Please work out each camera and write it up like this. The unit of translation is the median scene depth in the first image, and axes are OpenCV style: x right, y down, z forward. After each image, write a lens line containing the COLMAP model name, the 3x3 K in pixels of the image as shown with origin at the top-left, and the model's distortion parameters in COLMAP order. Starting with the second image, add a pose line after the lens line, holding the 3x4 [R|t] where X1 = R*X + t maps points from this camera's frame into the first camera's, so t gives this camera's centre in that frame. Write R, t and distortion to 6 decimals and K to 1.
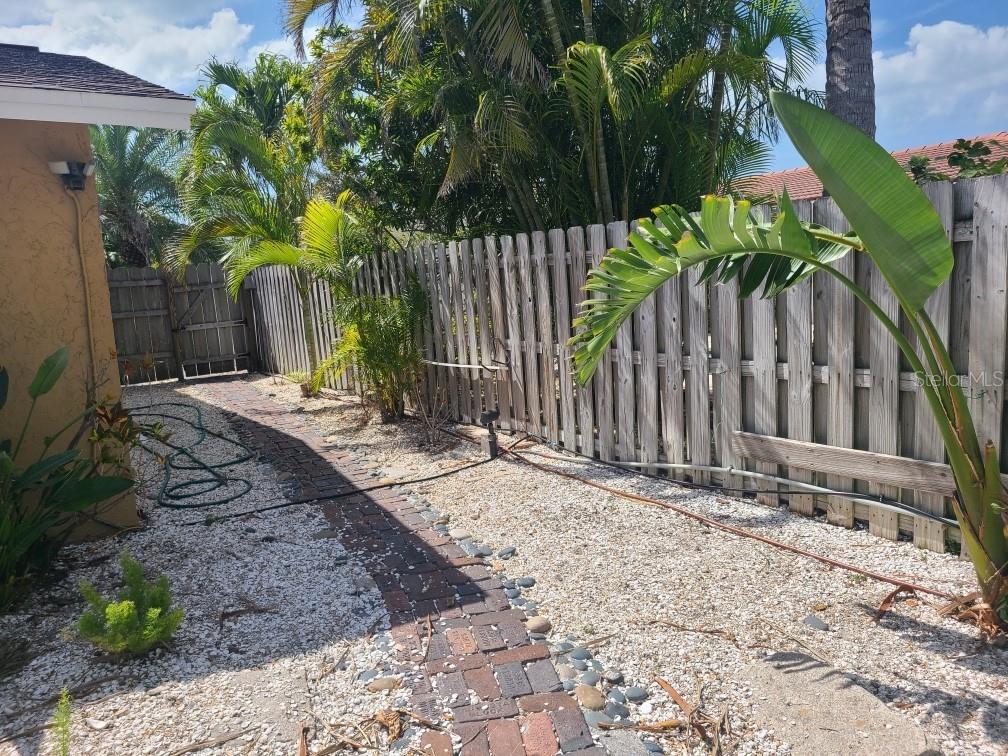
lens RADIAL K [[750.7, 0, 507.3], [0, 750.7, 374.9], [0, 0, 1]] dist [0.038354, -0.006975]
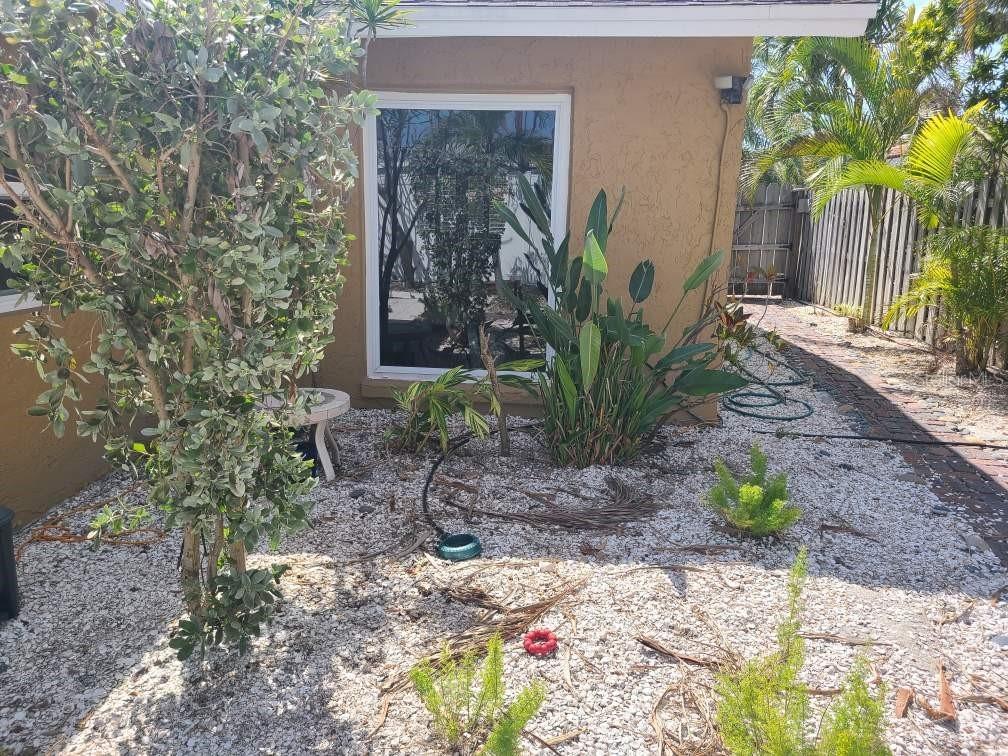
lens RADIAL K [[750.7, 0, 506.2], [0, 750.7, 381.1], [0, 0, 1]] dist [0.038354, -0.006975]
pose [[0.795825, 0.204196, -0.570058, -0.100649], [-0.145044, 0.978302, 0.147943, 0.020215], [0.587899, -0.035053, 0.808175, -0.045266]]
